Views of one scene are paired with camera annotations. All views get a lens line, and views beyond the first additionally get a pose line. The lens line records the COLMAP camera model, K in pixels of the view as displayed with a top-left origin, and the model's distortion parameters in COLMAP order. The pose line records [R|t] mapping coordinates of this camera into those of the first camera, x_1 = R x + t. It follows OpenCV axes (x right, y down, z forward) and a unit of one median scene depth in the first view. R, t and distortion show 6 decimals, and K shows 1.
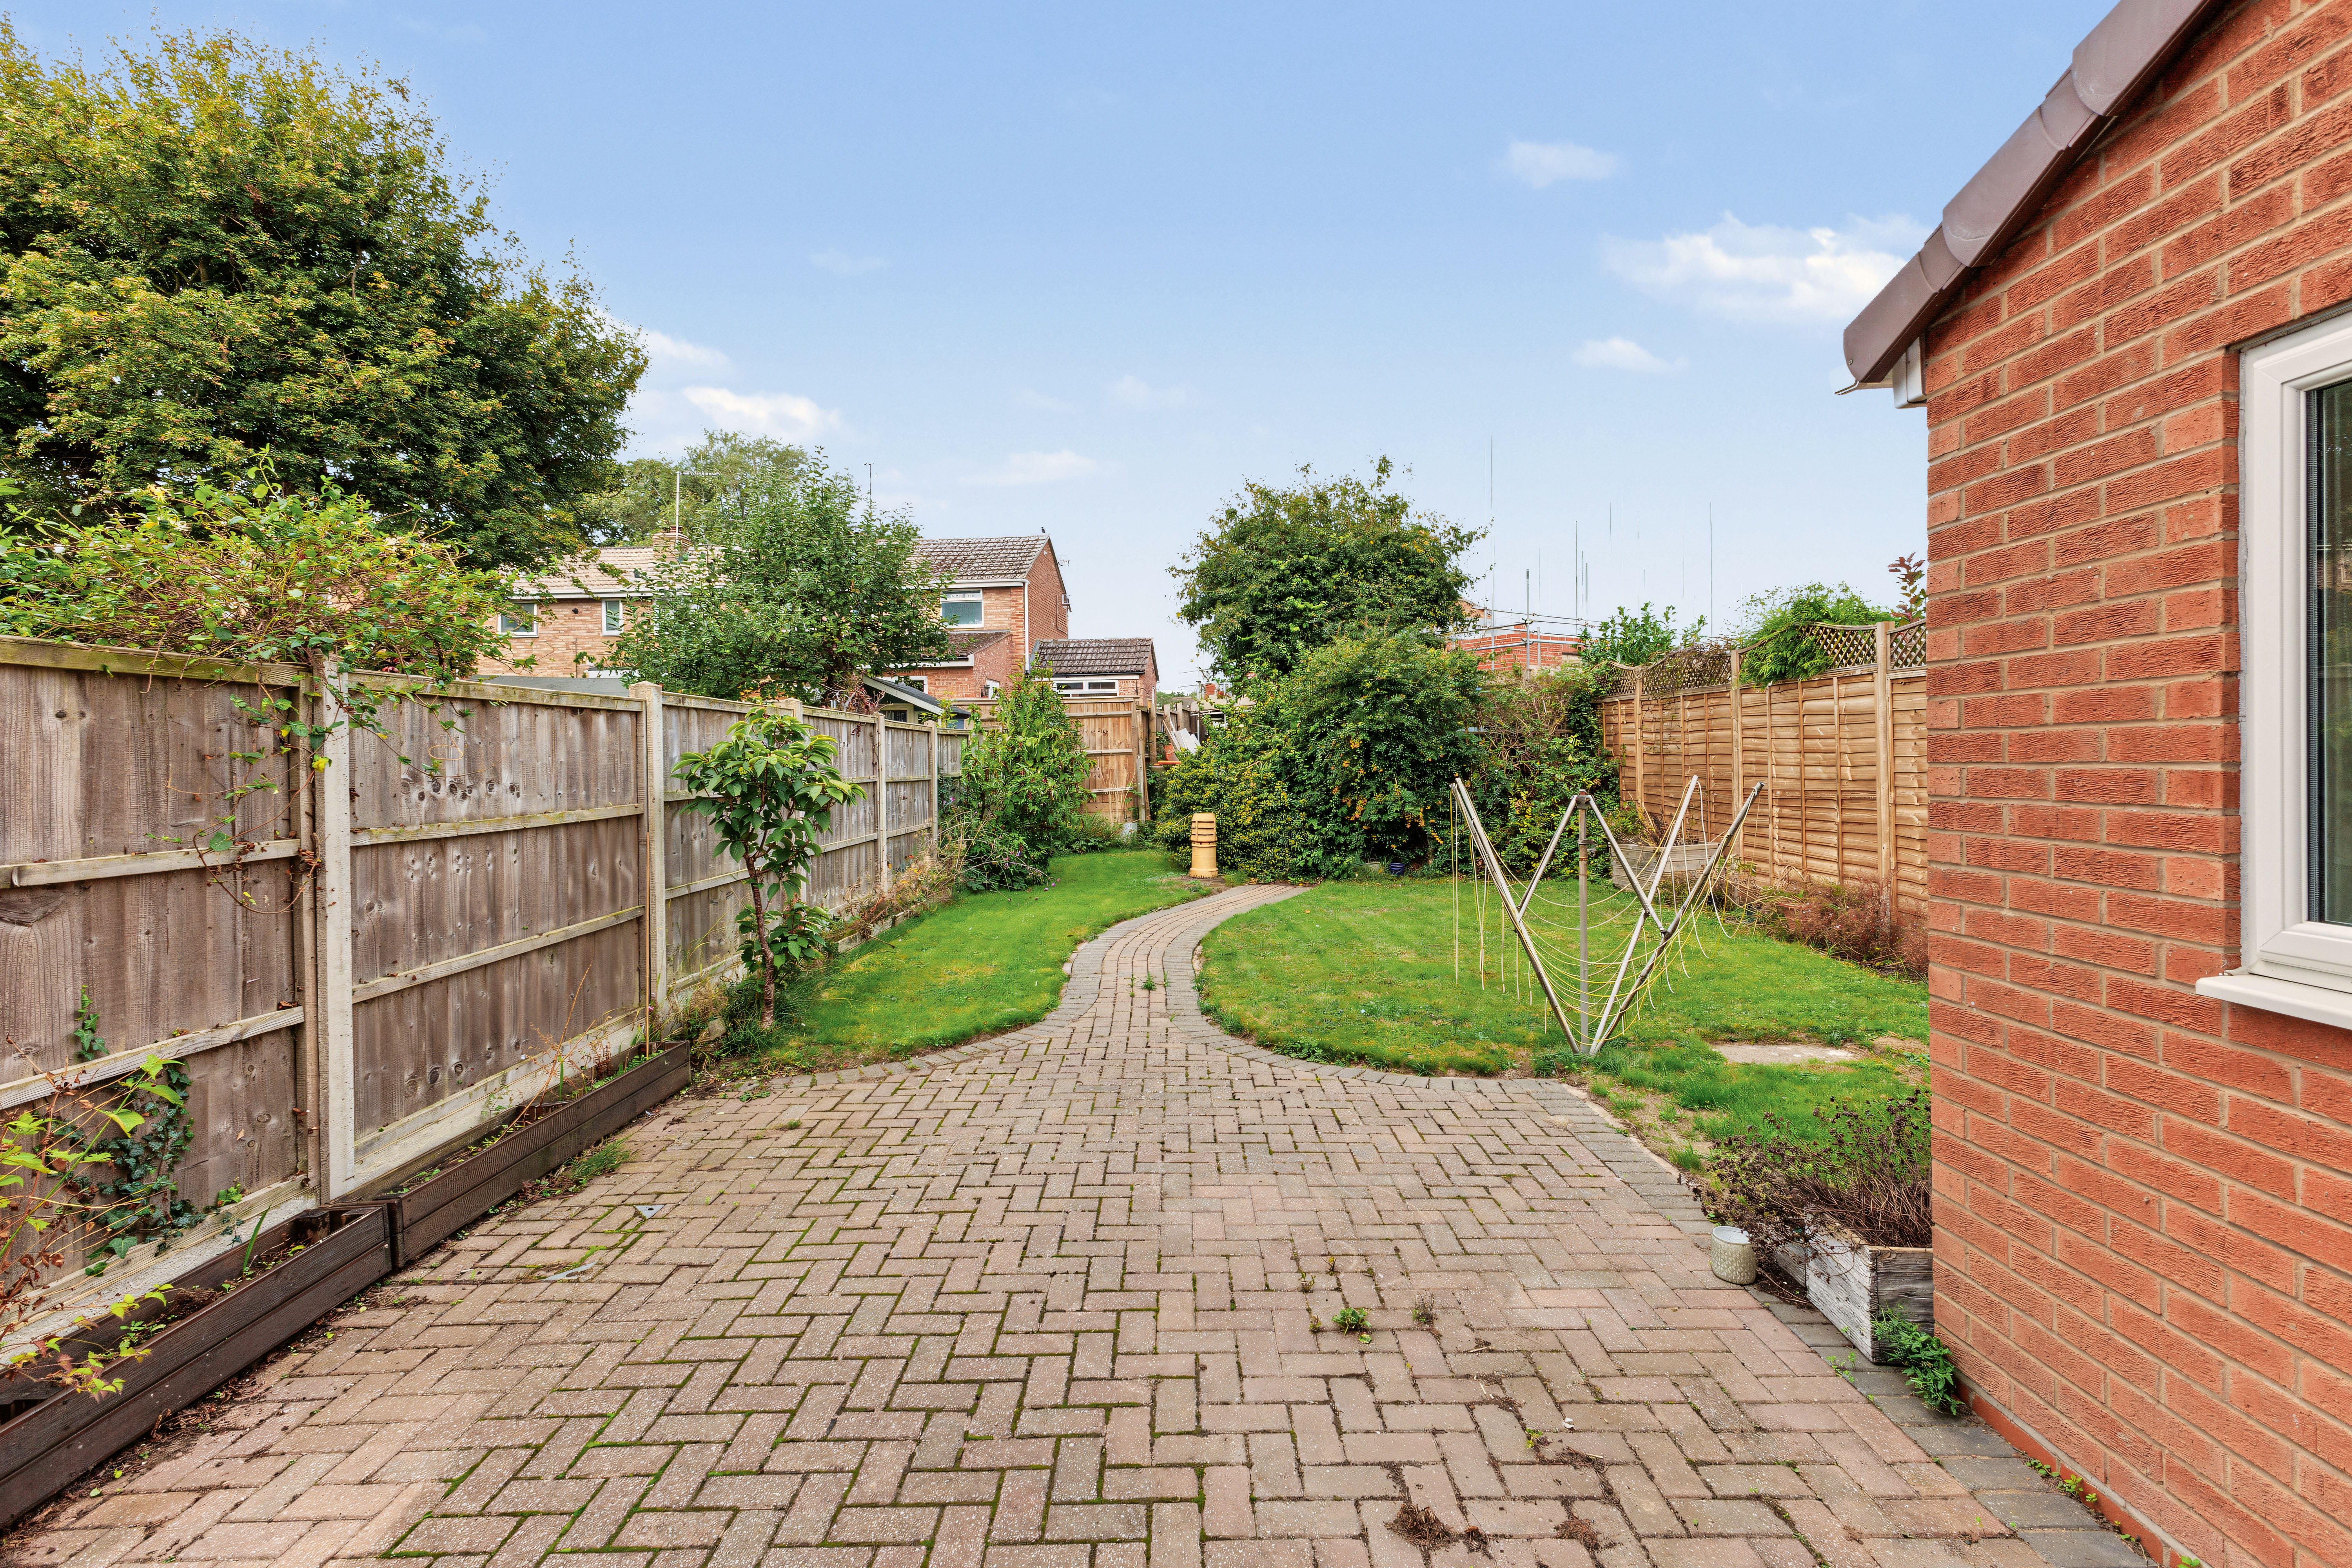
lens RADIAL K [[1023.5, 0, 1185.3], [0, 1023.5, 771.3], [0, 0, 1]] dist [0.009727, 0.000474]
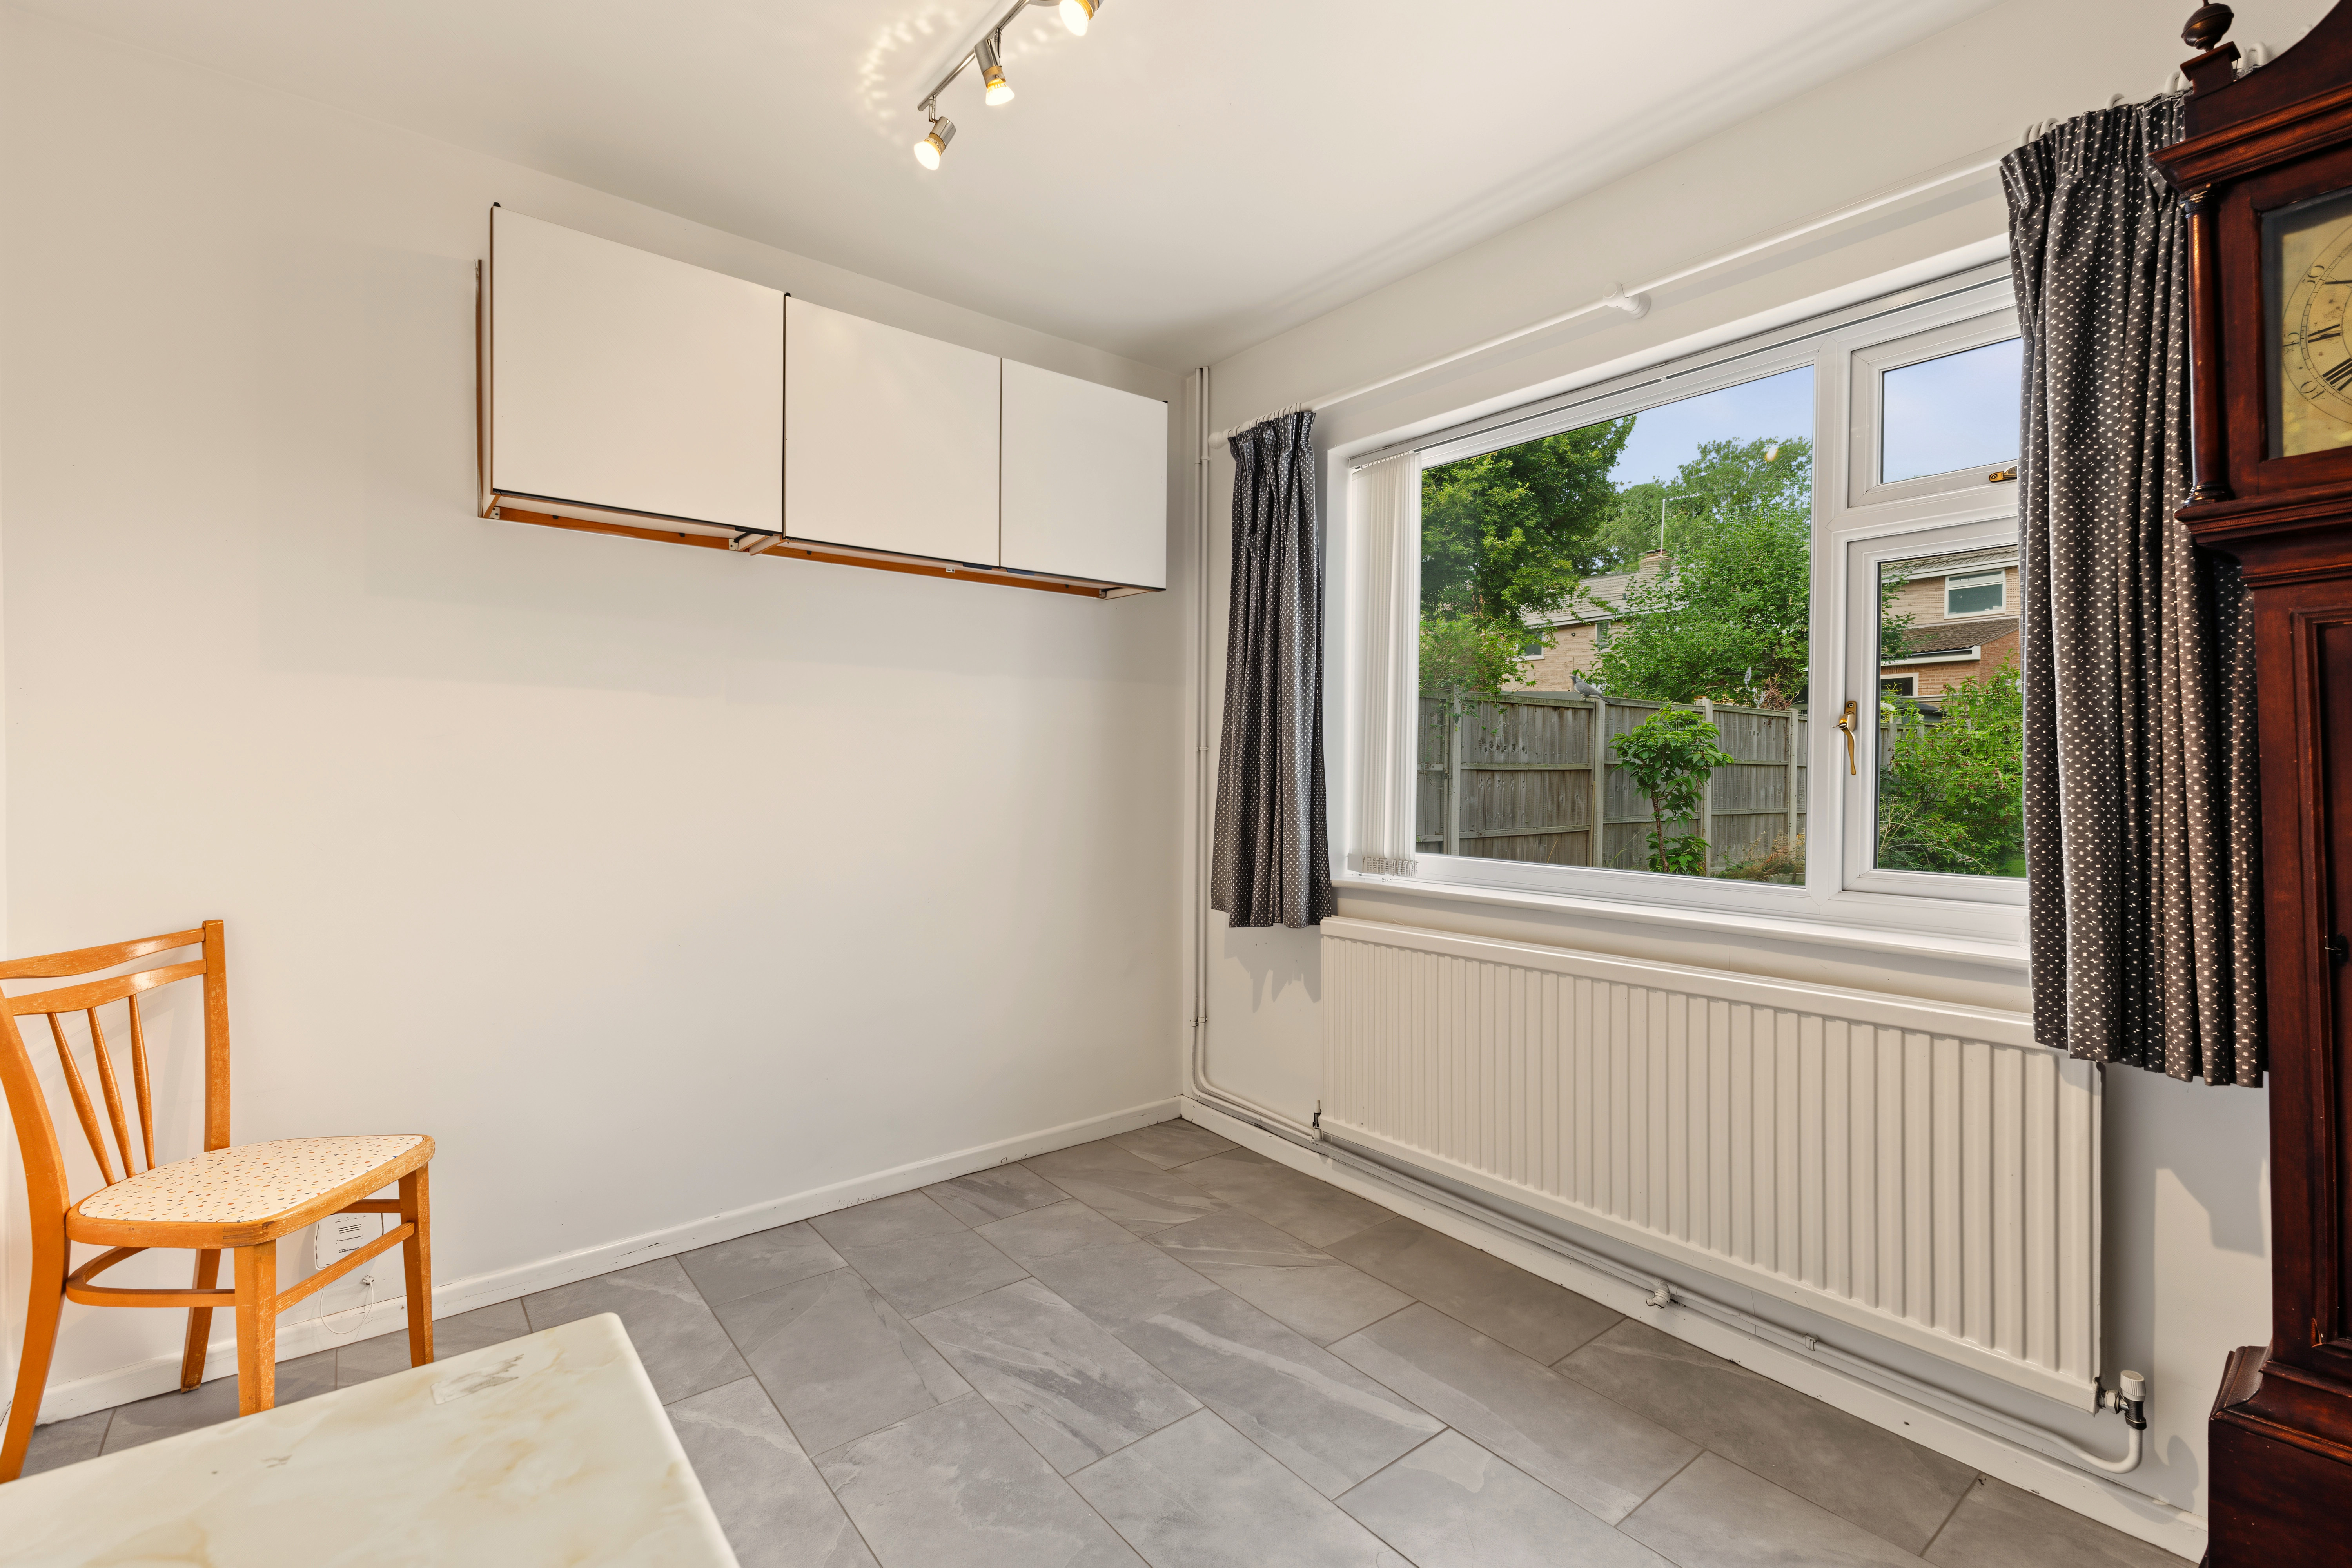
lens RADIAL K [[1023.5, 0, 1178.4], [0, 1023.5, 778.8], [0, 0, 1]] dist [0.009727, 0.000474]
pose [[0.617974, 0.024424, -0.785819, 0.154736], [-0.025282, 0.999618, 0.011188, 0.022955], [0.785792, 0.012953, 0.618355, -0.236052]]
